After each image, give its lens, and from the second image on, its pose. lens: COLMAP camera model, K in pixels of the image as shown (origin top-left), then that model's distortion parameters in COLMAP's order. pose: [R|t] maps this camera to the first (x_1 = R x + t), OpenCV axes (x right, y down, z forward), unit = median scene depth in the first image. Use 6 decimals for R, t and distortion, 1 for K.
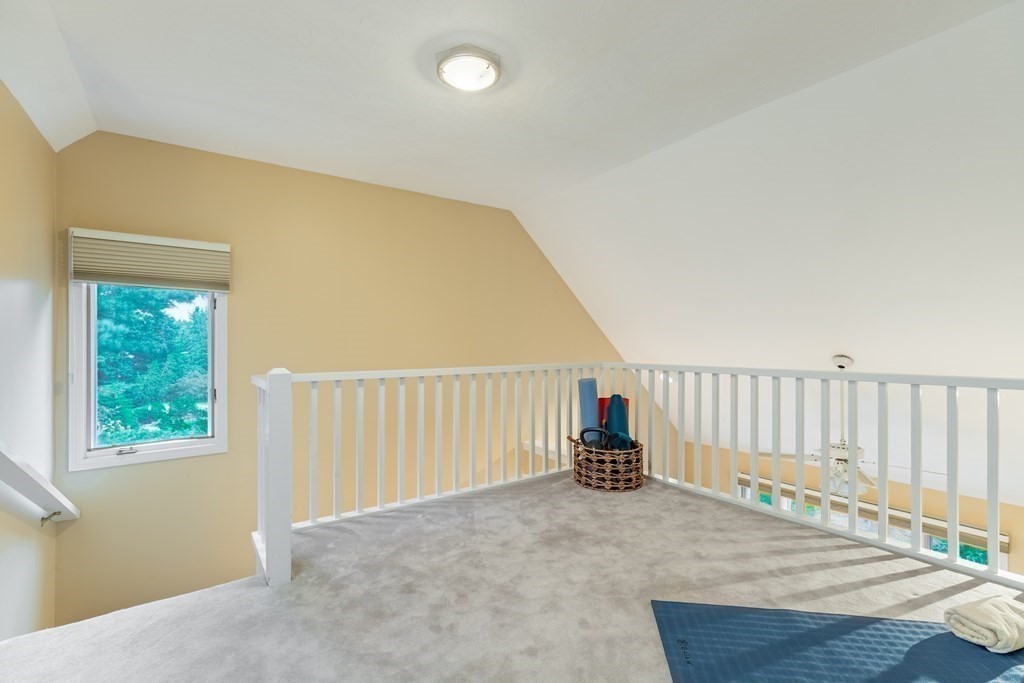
lens RADIAL K [[466.3, 0, 515.3], [0, 466.3, 340.5], [0, 0, 1]] dist [0.013594, 0.000125]
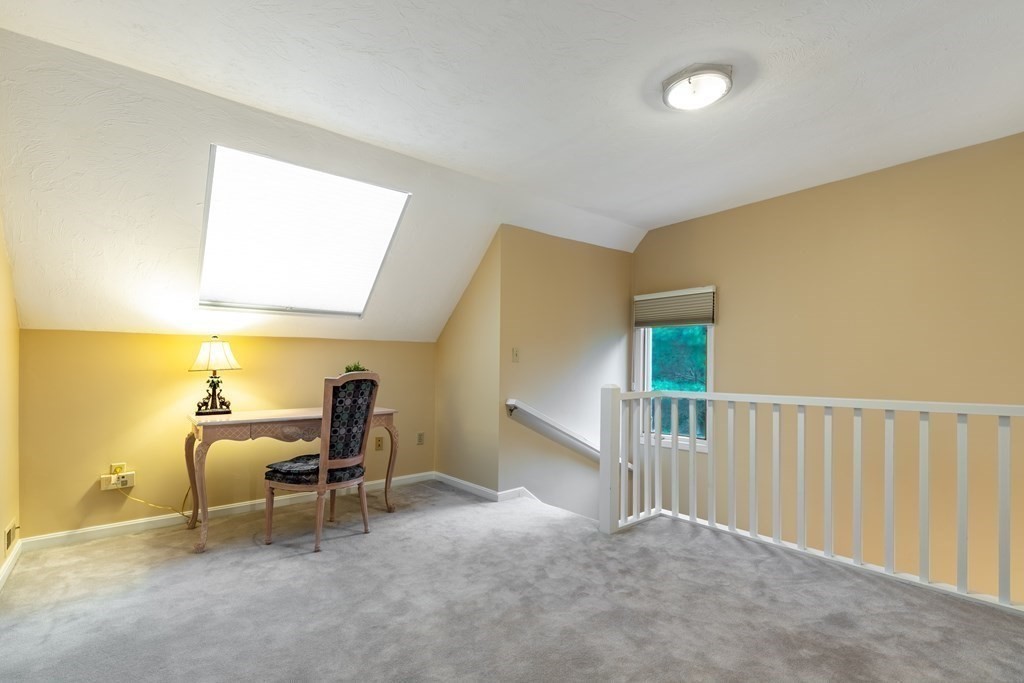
lens RADIAL K [[468.5, 0, 511.6], [0, 468.5, 367.3], [0, 0, 1]] dist [0.001414, 0.000153]
pose [[0.074523, 0.004684, -0.997208, 0.654277], [0.006845, 0.999963, 0.005209, -0.000670], [0.997196, -0.007214, 0.074488, 0.432704]]
